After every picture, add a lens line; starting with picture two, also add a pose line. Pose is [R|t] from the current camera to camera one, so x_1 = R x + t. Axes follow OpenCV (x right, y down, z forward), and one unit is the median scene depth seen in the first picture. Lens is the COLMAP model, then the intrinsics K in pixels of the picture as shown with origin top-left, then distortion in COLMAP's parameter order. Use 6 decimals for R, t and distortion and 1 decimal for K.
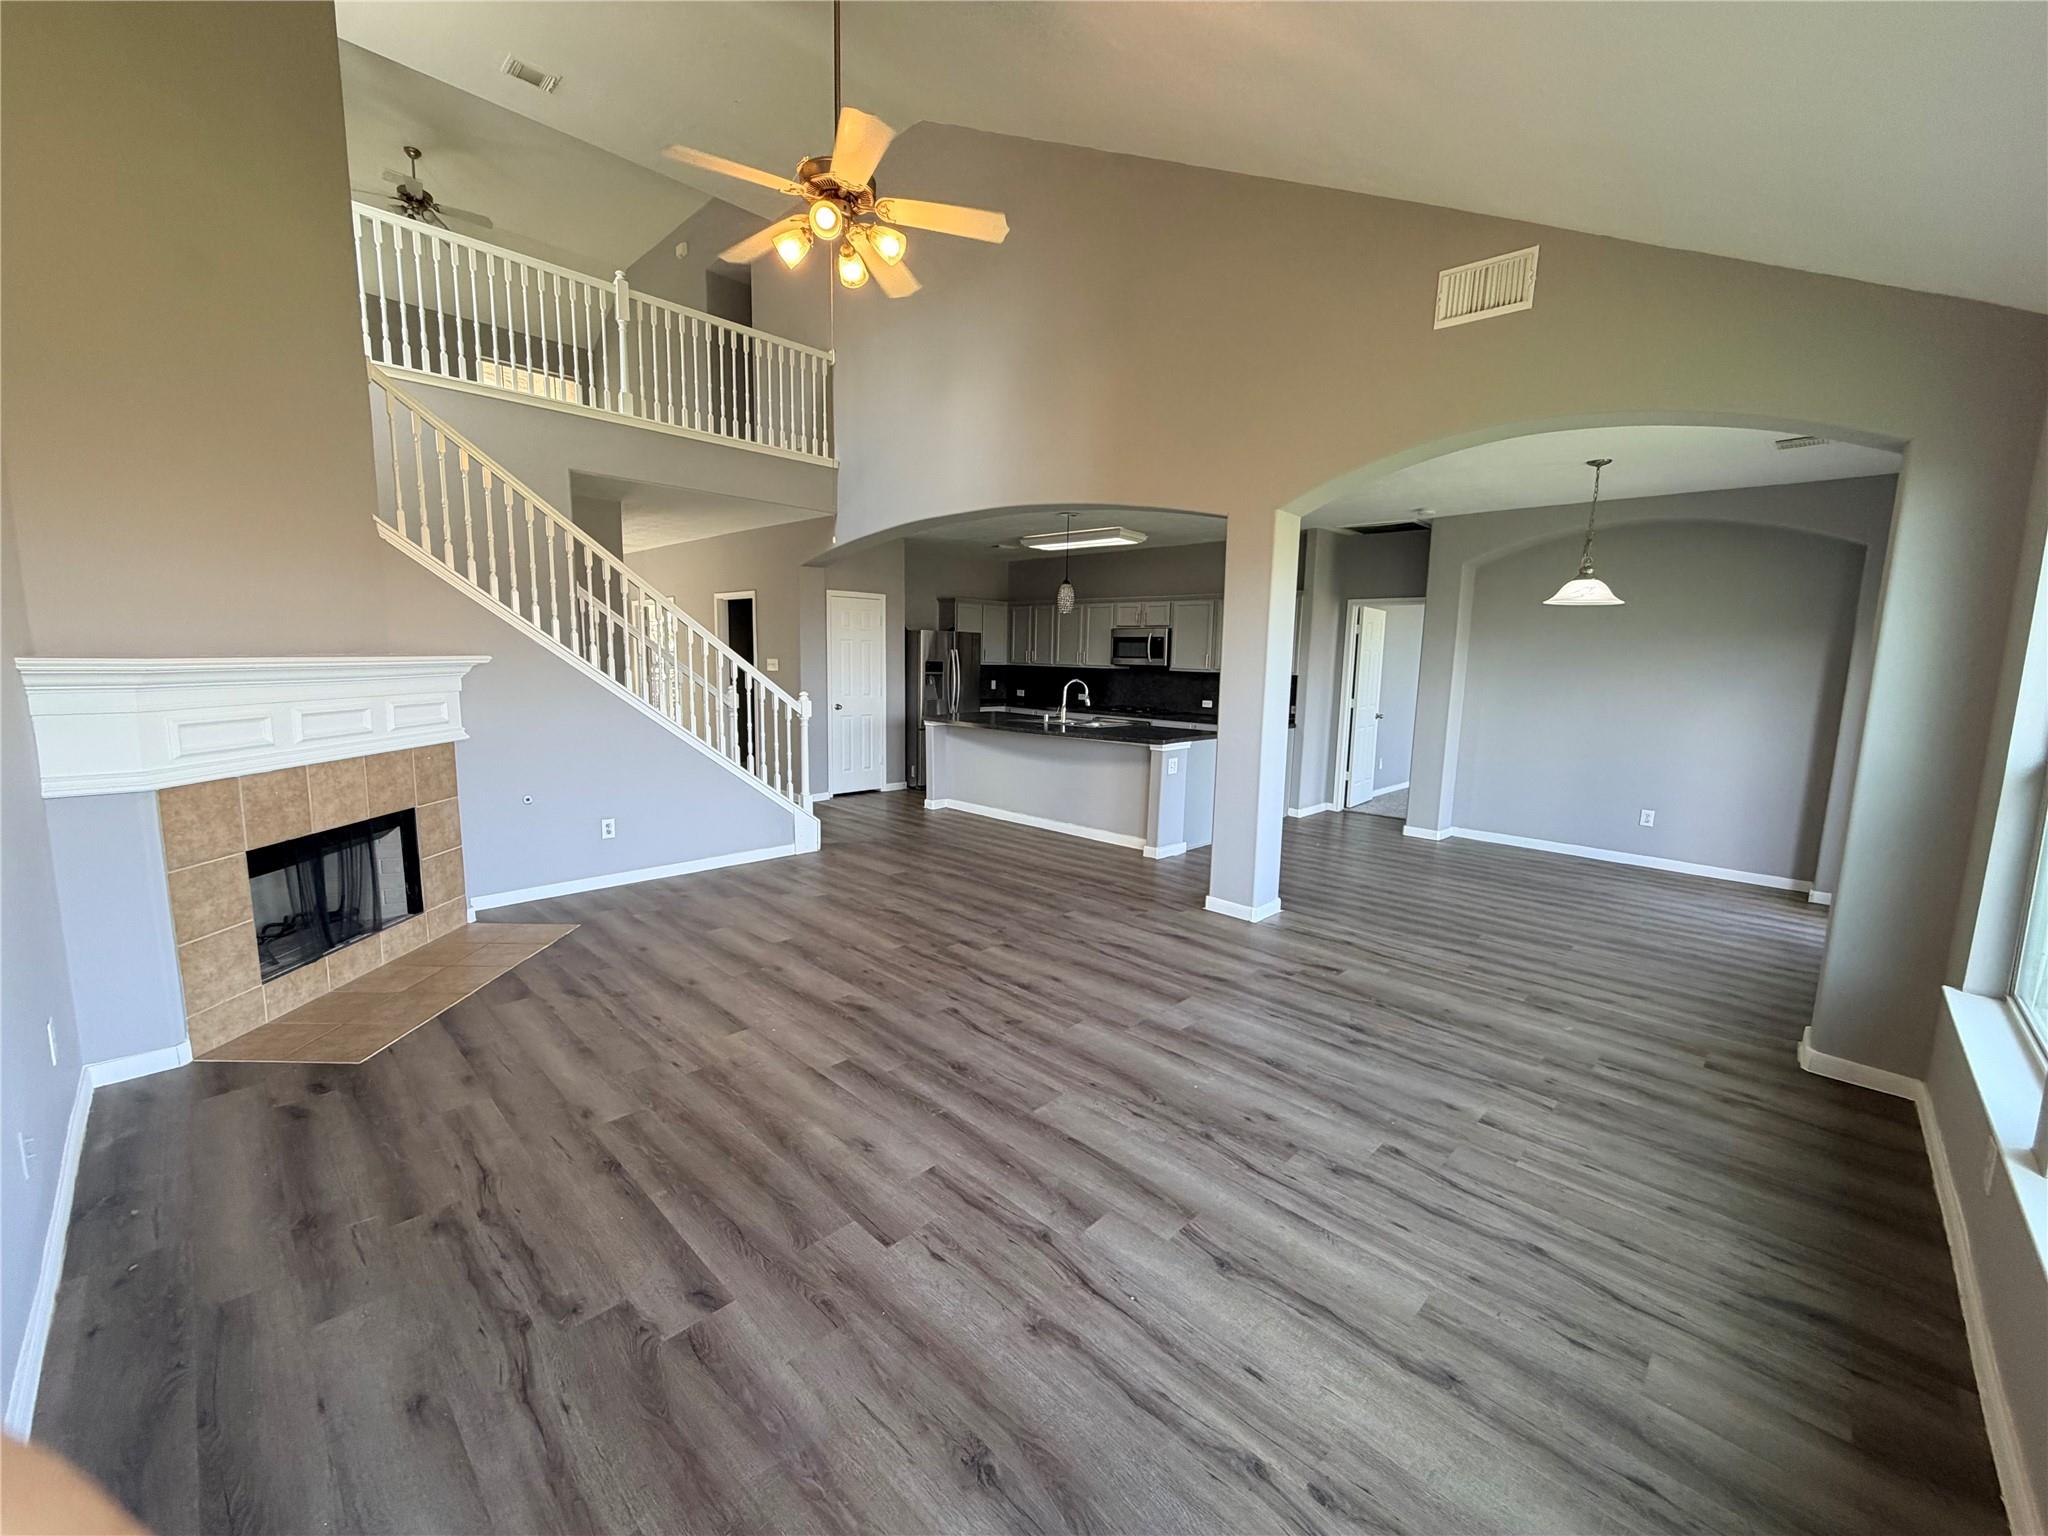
lens RADIAL K [[814.9, 0, 1026.2], [0, 814.9, 762.5], [0, 0, 1]] dist [0.001699, 0.000122]
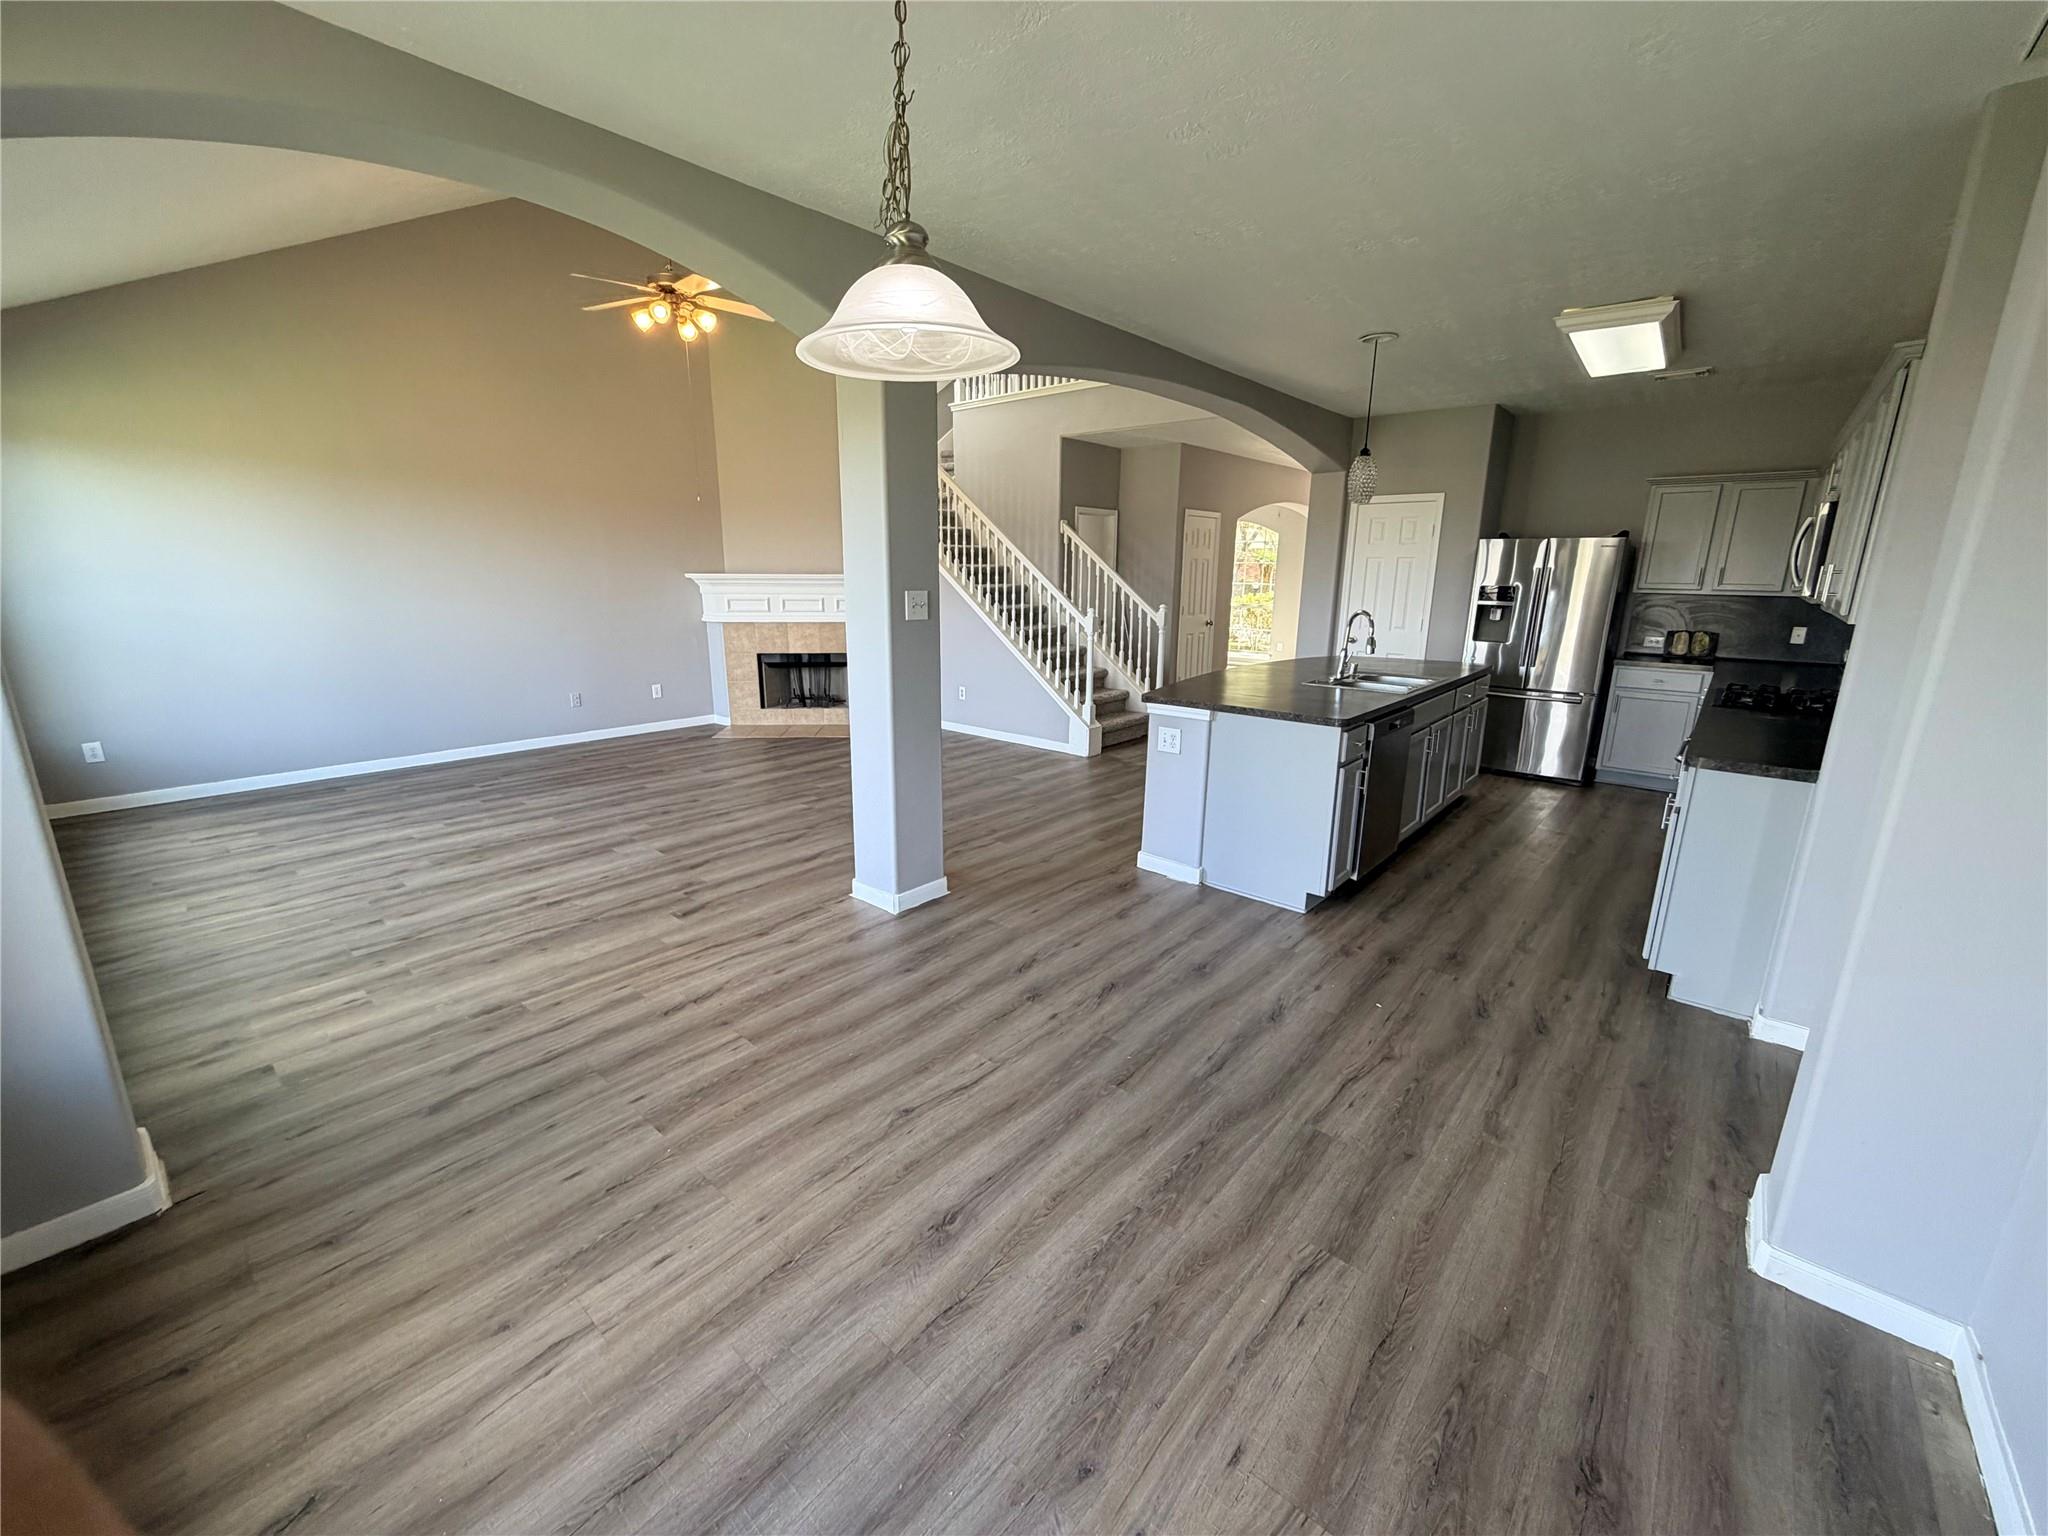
lens RADIAL K [[814.9, 0, 1026.2], [0, 814.9, 762.5], [0, 0, 1]] dist [0.001699, 0.000122]
pose [[0.057559, 0.212807, -0.975397, 1.214483], [-0.135649, 0.969623, 0.203543, -0.143000], [0.989084, 0.120596, 0.084678, 1.239981]]
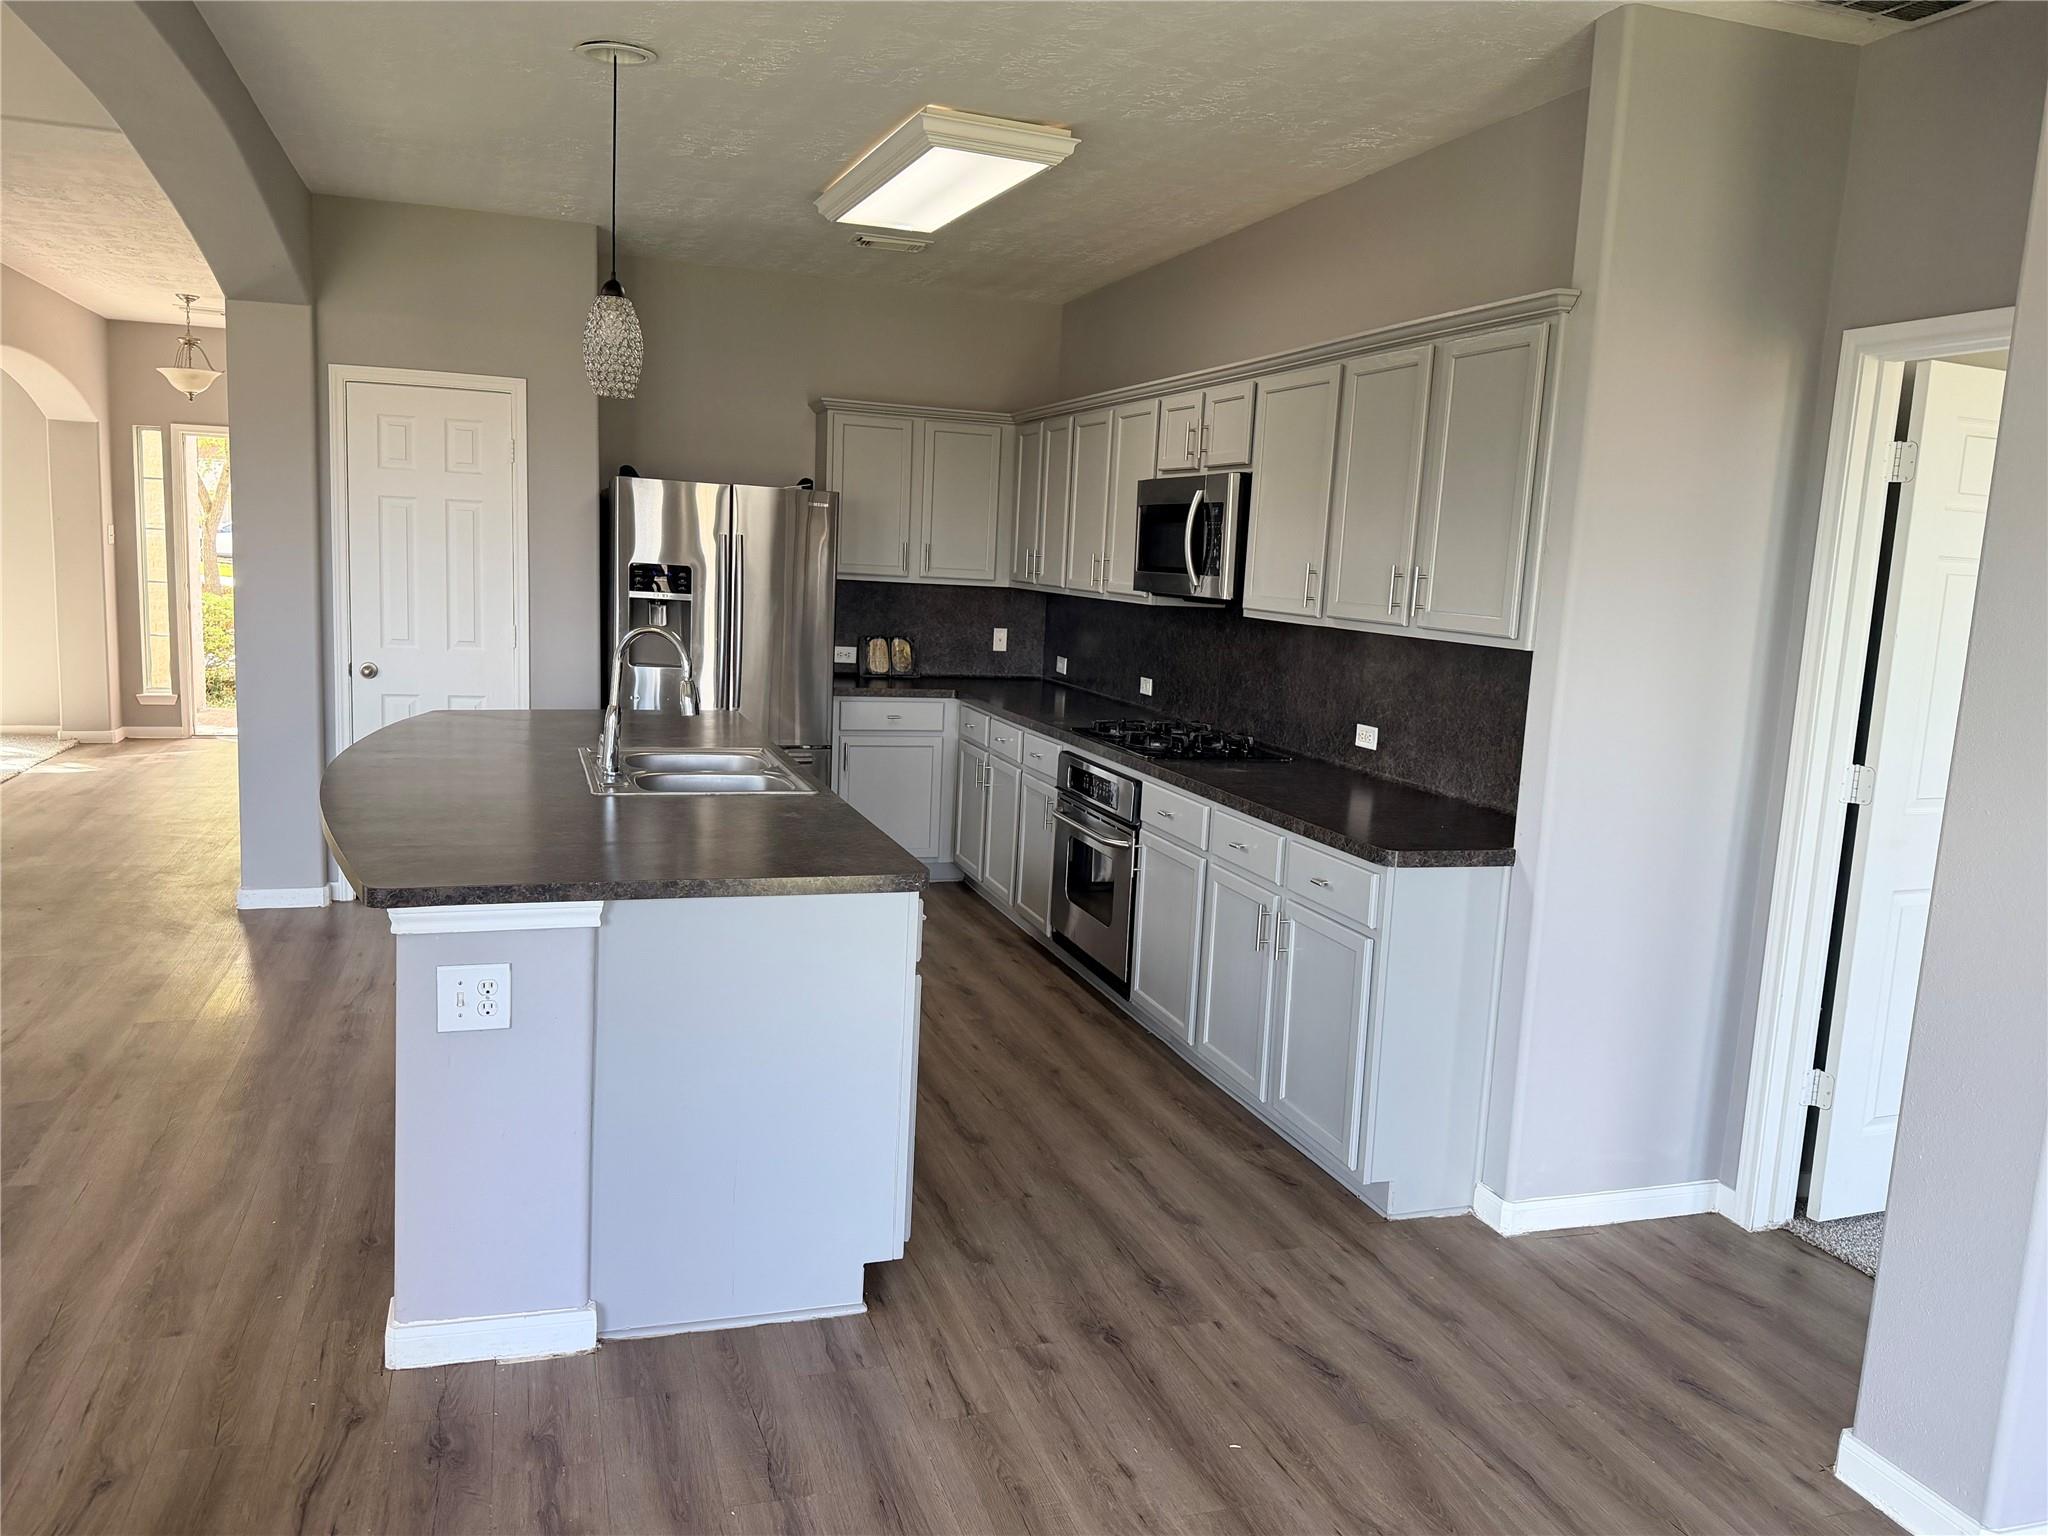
lens RADIAL K [[1511.4, 0, 1032.2], [0, 1511.4, 780.7], [0, 0, 1]] dist [0.005653, 0.000370]
pose [[0.887215, 0.092304, -0.452027, 0.773434], [-0.090940, 0.995548, 0.024799, -0.126038], [0.452304, 0.019105, 0.891659, 1.009279]]
